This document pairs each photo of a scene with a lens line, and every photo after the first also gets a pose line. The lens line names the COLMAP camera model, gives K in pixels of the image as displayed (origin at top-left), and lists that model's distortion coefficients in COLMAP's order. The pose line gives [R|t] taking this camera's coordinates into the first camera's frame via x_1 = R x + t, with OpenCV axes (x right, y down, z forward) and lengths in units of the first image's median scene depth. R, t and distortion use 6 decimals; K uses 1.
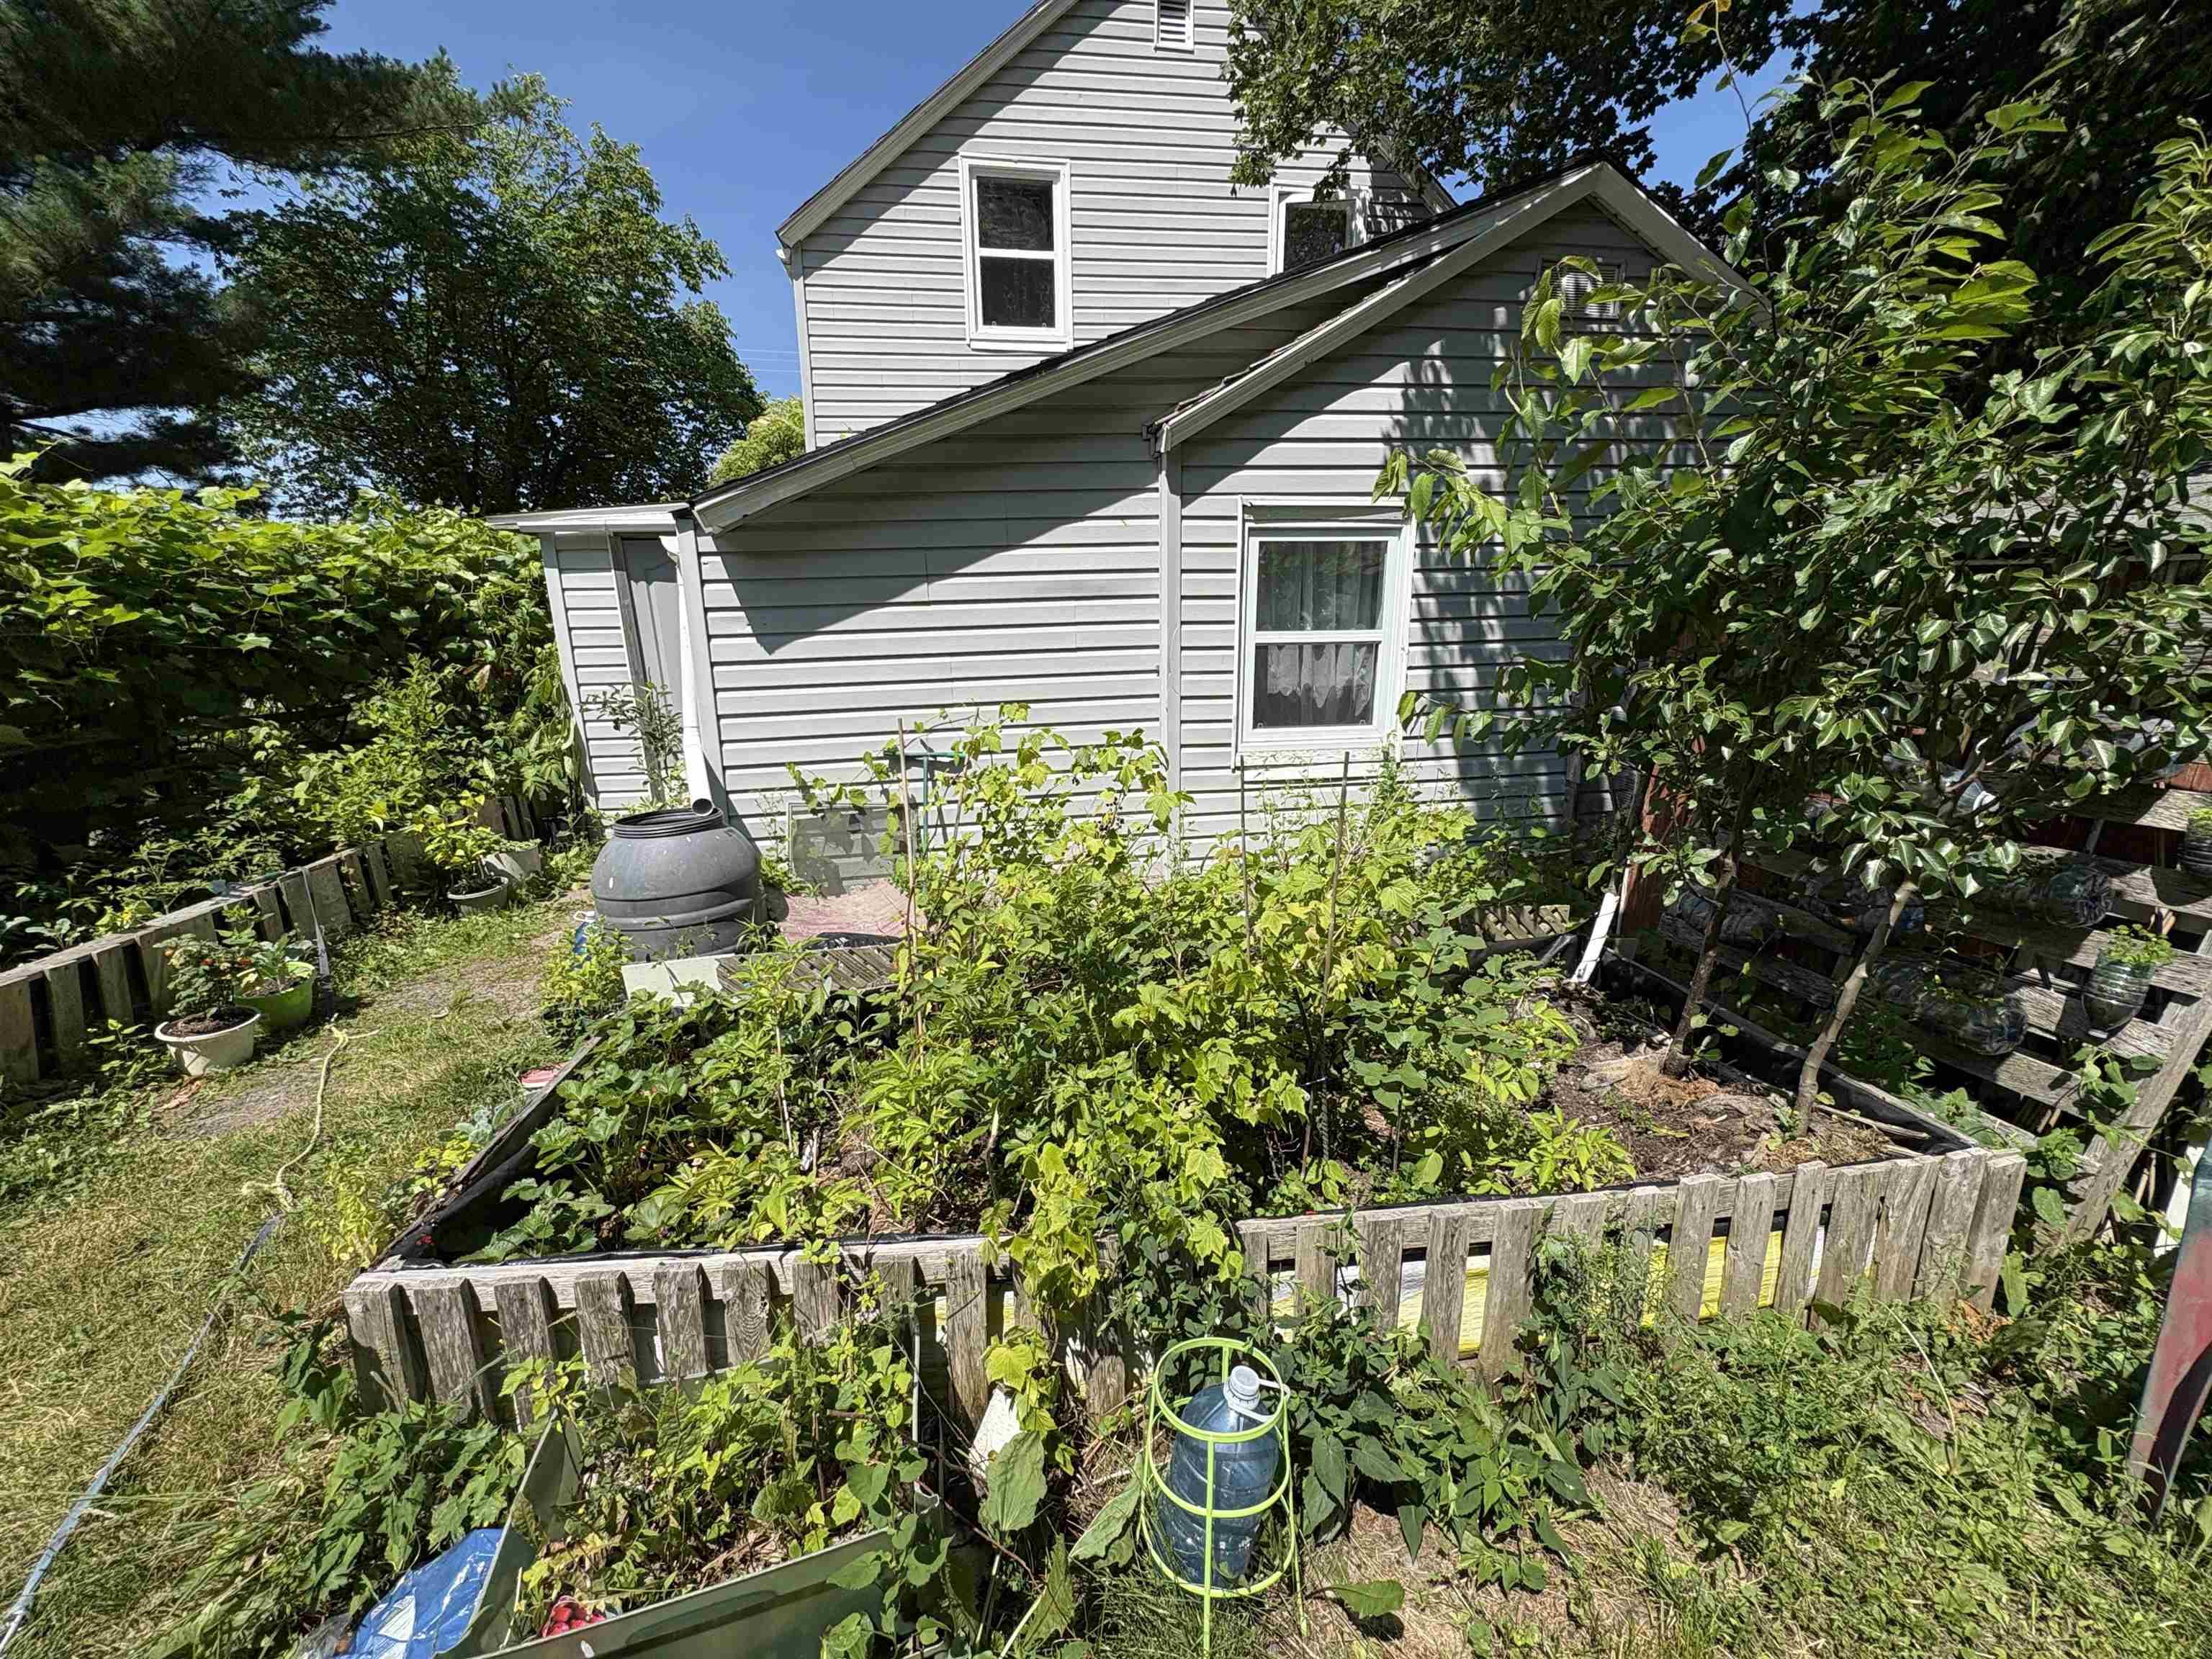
lens RADIAL K [[883.5, 0, 1106.0], [0, 883.5, 829.5], [0, 0, 1]] dist [0.004894, 0.000031]
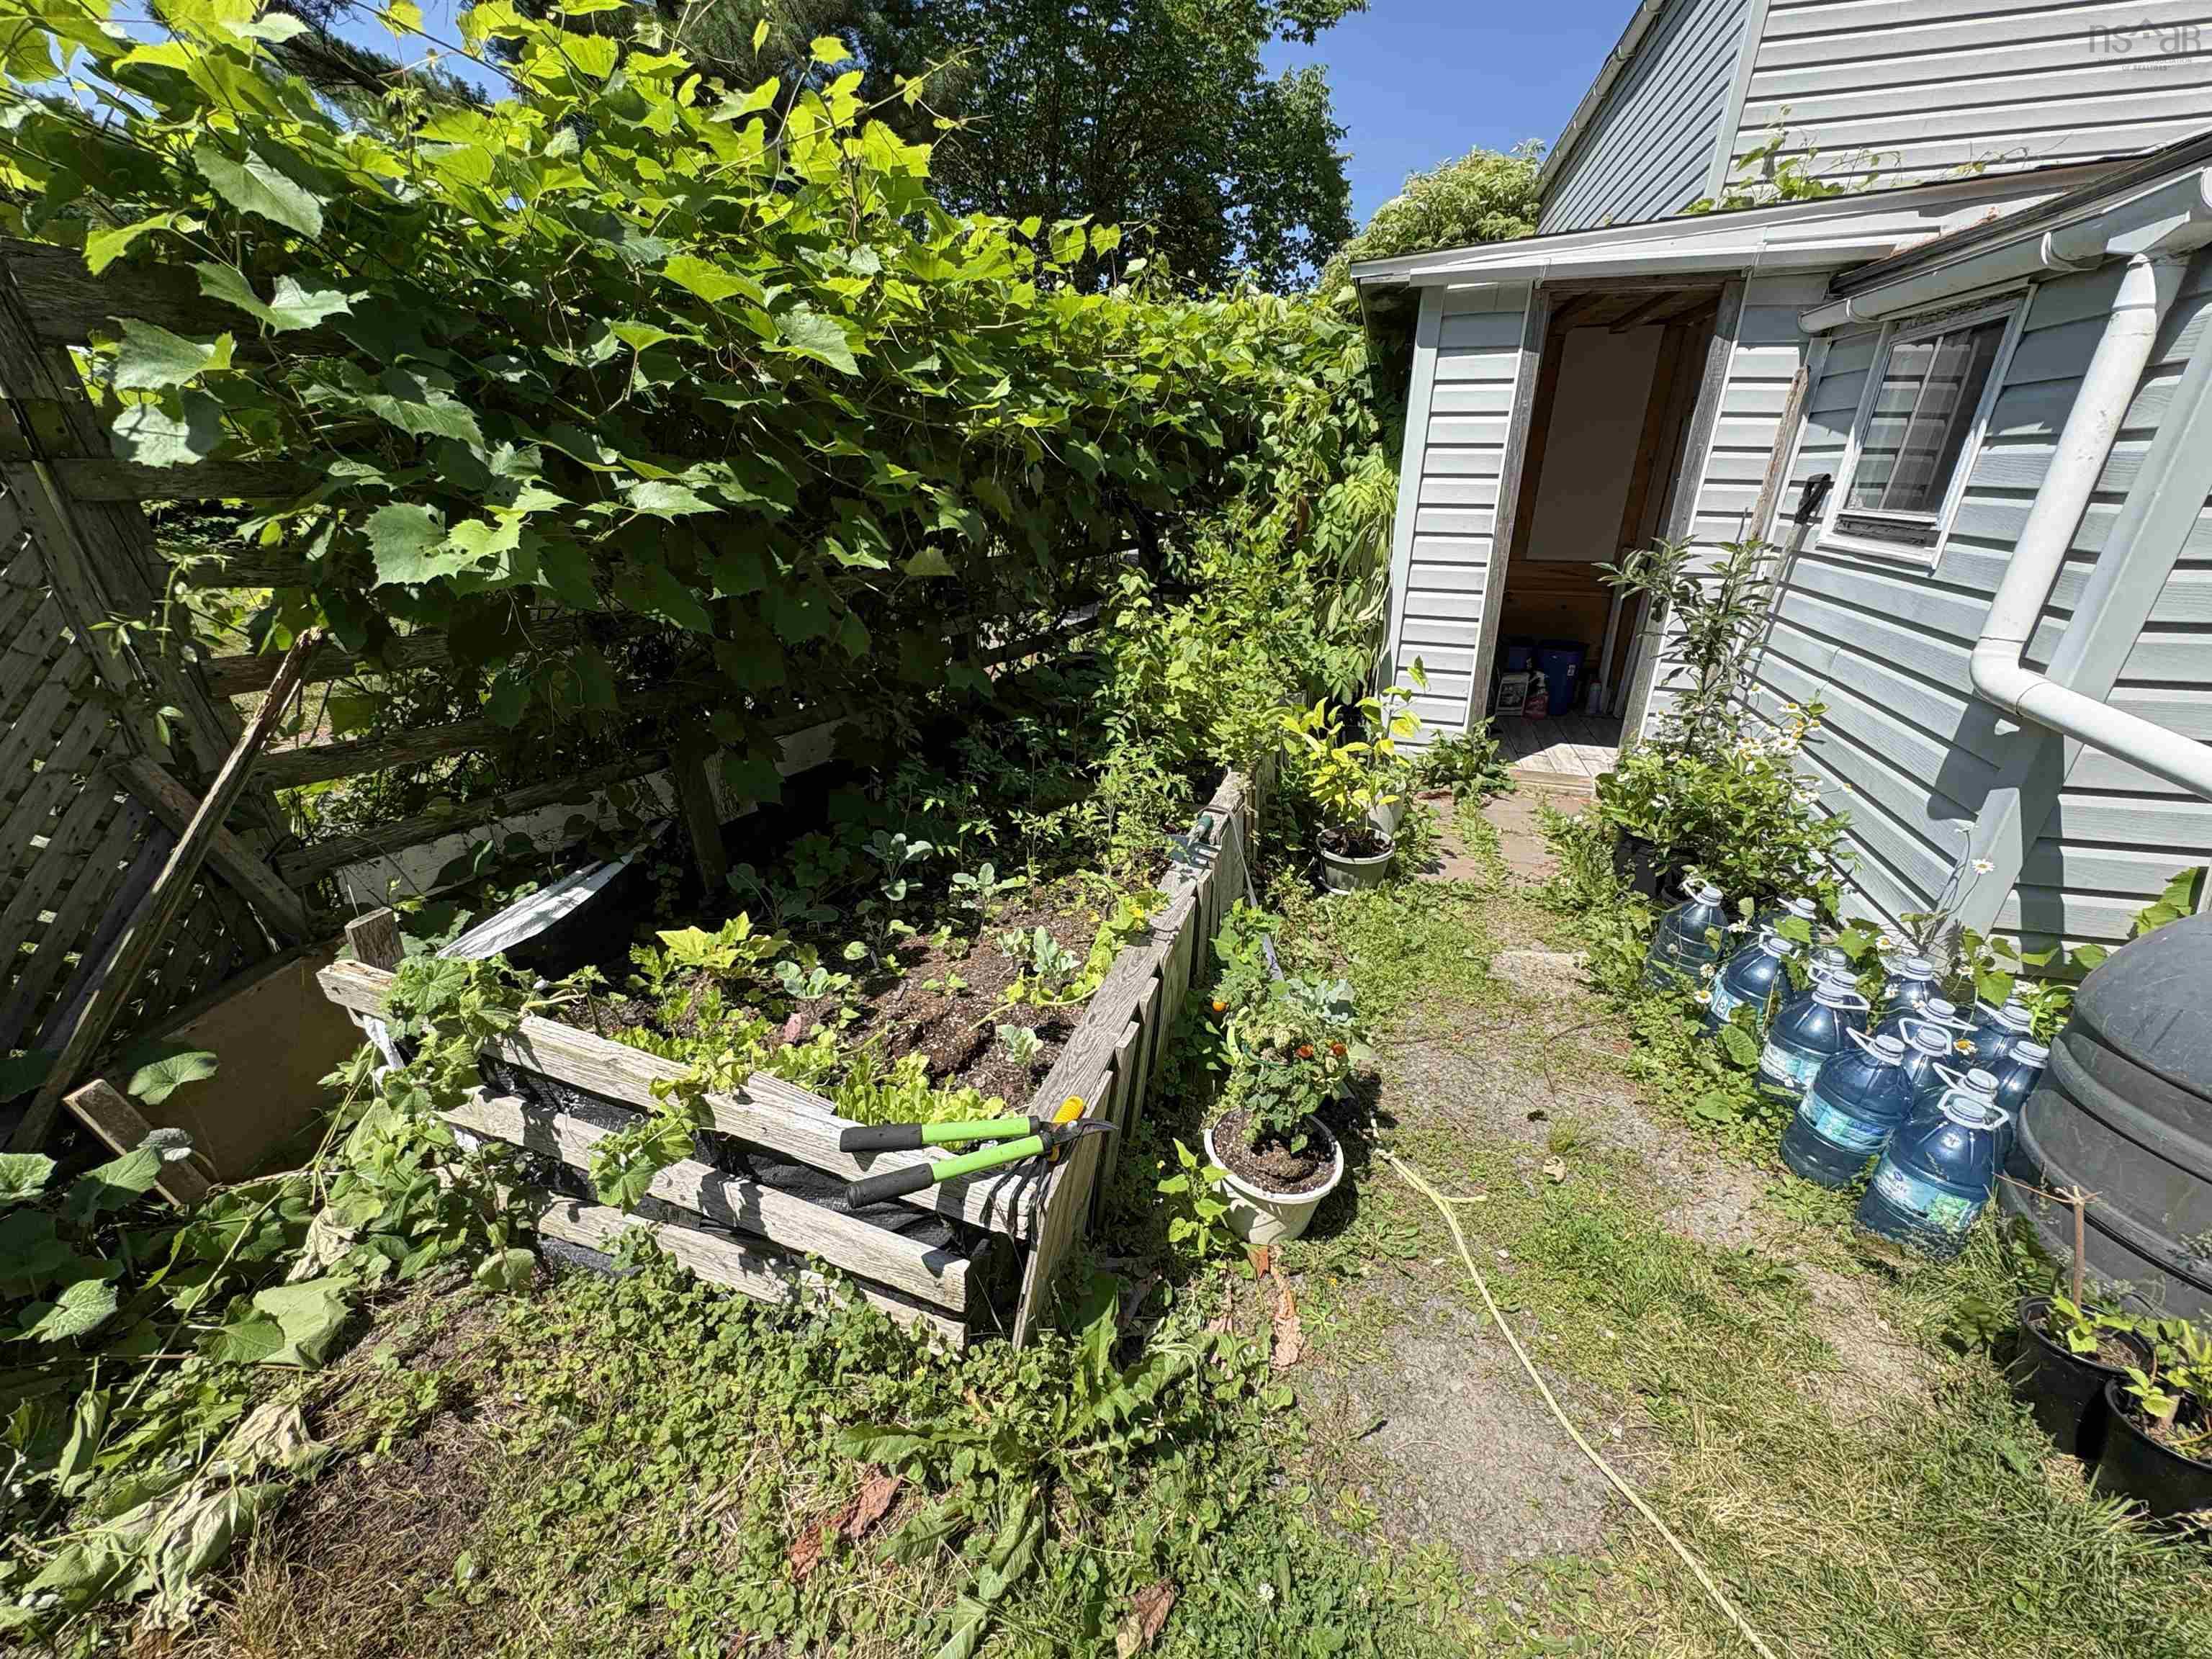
lens RADIAL K [[883.5, 0, 1106.0], [0, 883.5, 829.5], [0, 0, 1]] dist [0.004894, 0.000031]
pose [[0.904055, 0.187071, -0.384302, -0.638525], [-0.128219, 0.976420, 0.173675, -0.039580], [0.407730, -0.107737, 0.906724, 0.330049]]
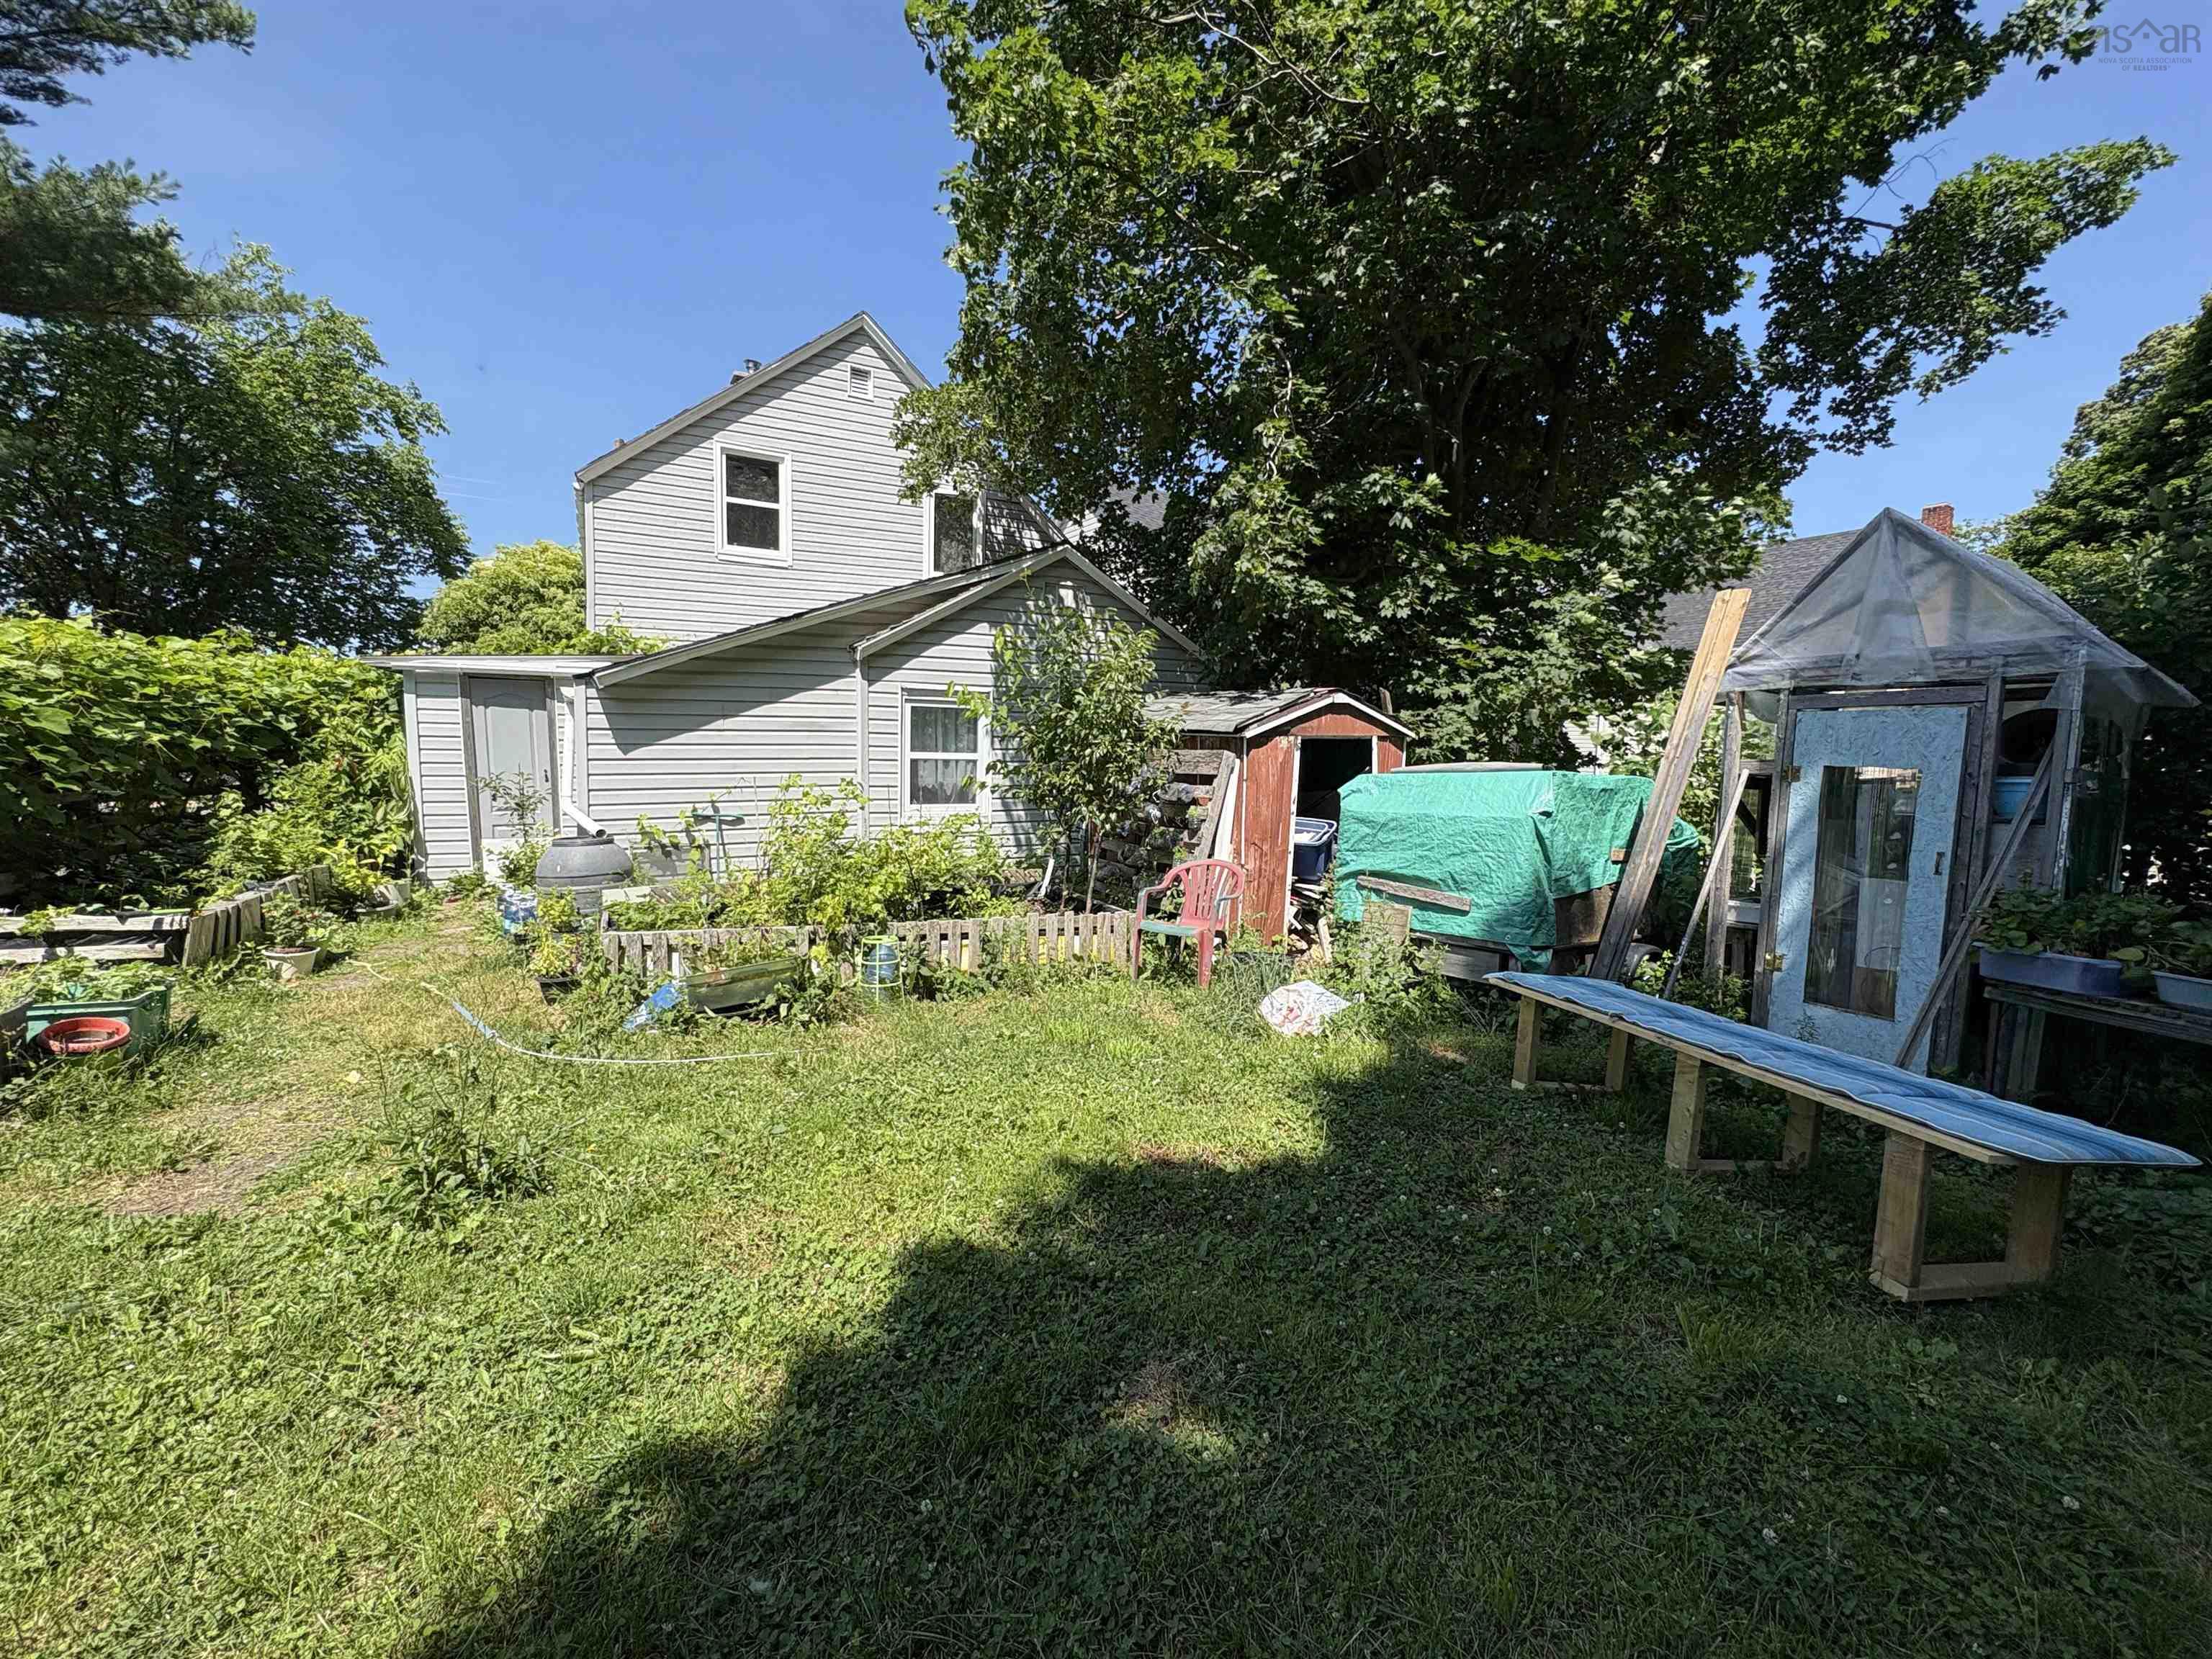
lens RADIAL K [[883.5, 0, 1106.0], [0, 883.5, 829.5], [0, 0, 1]] dist [0.004894, 0.000031]
pose [[0.942128, 0.002312, 0.335246, -0.062580], [0.046320, 0.989488, -0.136996, 0.203912], [-0.332039, 0.144597, 0.932117, -0.818095]]
